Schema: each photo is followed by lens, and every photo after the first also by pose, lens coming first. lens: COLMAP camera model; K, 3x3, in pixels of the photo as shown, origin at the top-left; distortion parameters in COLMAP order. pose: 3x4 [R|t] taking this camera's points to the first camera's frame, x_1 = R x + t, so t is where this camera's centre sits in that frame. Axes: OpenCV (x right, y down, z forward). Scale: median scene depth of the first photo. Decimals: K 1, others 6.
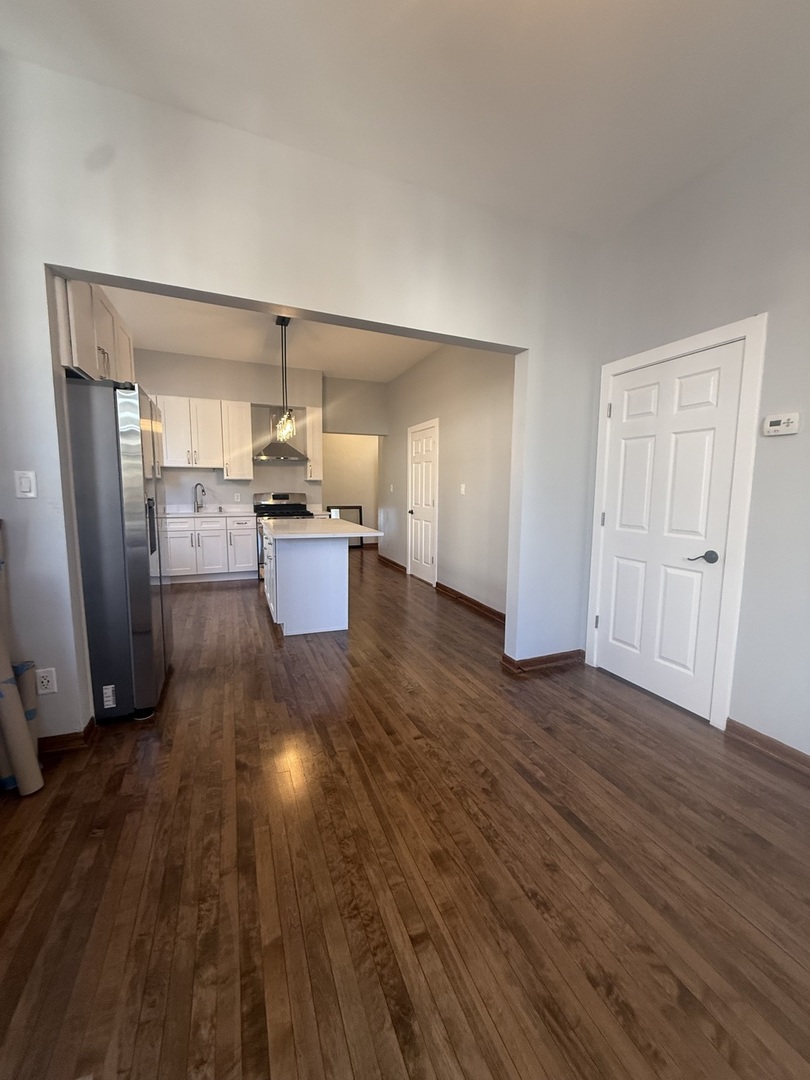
lens RADIAL K [[430.3, 0, 405.0], [0, 430.3, 540.0], [0, 0, 1]] dist [0.000932, 0.000598]
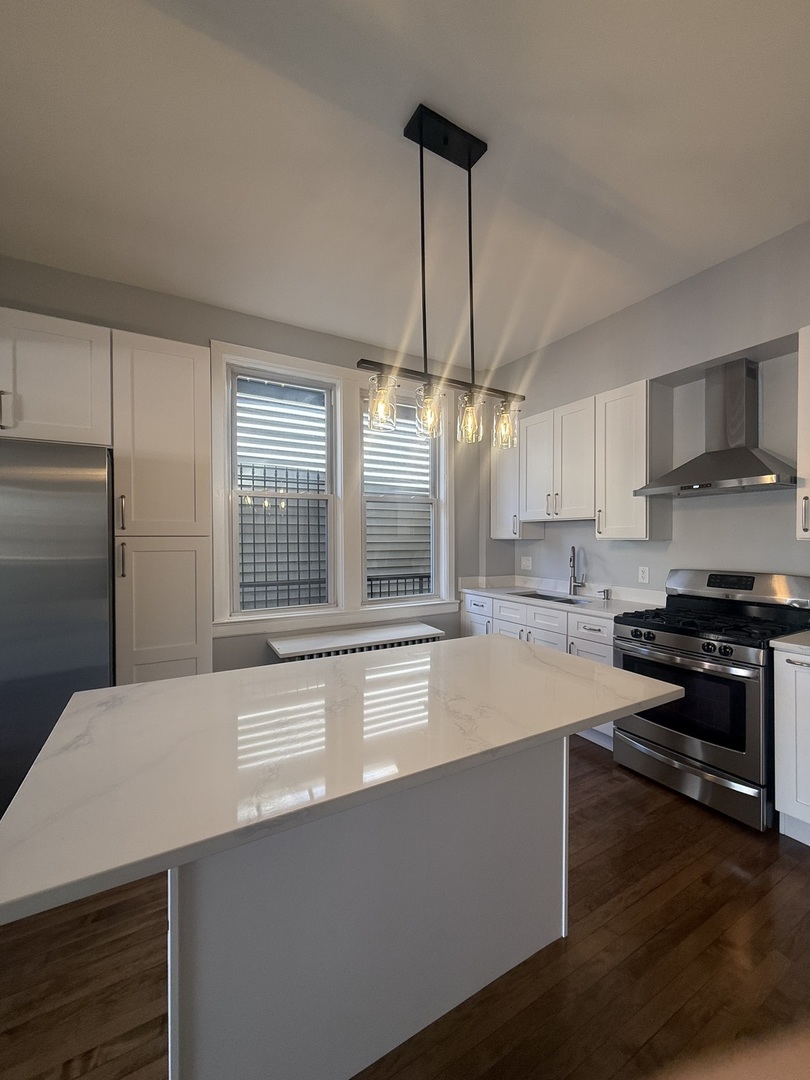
lens RADIAL K [[430.3, 0, 405.0], [0, 430.3, 540.0], [0, 0, 1]] dist [0.000932, 0.000598]
pose [[0.134465, -0.003390, -0.990913, 0.073941], [-0.119389, 0.992654, -0.019597, -0.098899], [0.983700, 0.120939, 0.133073, 0.677139]]
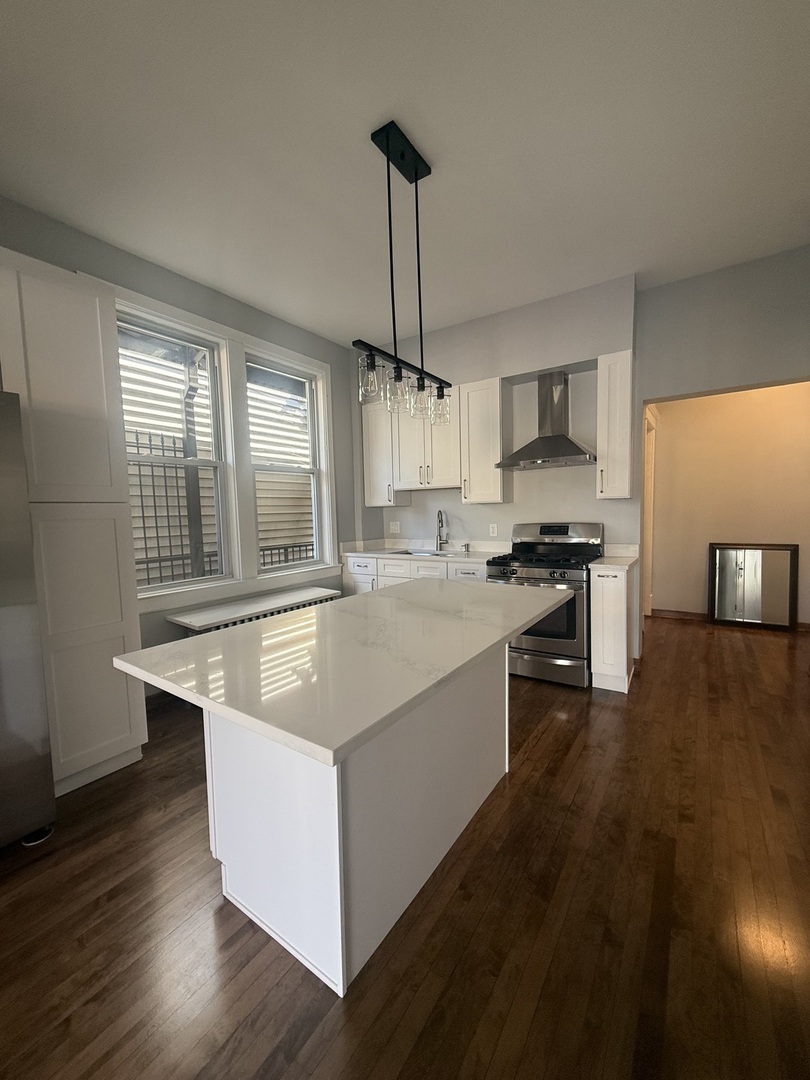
lens RADIAL K [[430.3, 0, 405.0], [0, 430.3, 540.0], [0, 0, 1]] dist [0.000932, 0.000598]
pose [[0.550178, 0.032266, -0.834424, 0.084304], [-0.071532, 0.997401, -0.008597, -0.070852], [0.831978, 0.064418, 0.551057, 0.549215]]
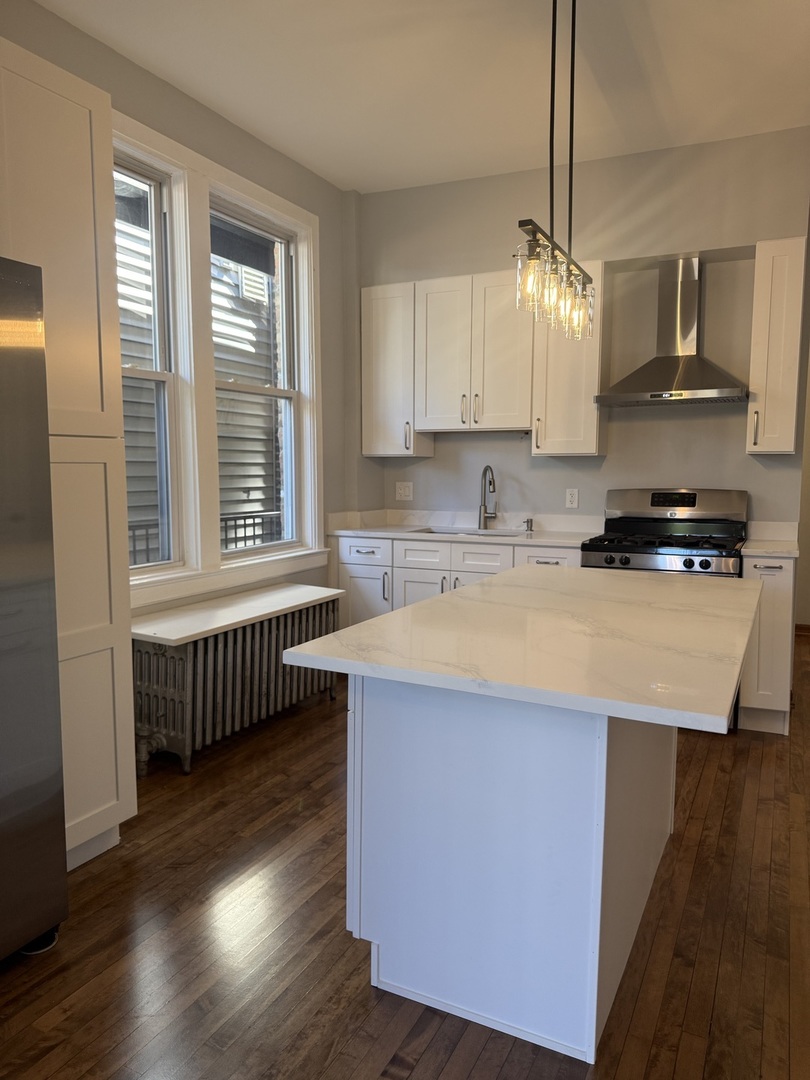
lens RADIAL K [[765.0, 0, 411.9], [0, 765.0, 539.8], [0, 0, 1]] dist [0.074752, -0.076400]
pose [[0.670214, 0.064089, -0.739396, 0.066219], [-0.087772, 0.996118, 0.006782, -0.051194], [0.736960, 0.060352, 0.673237, 0.394347]]
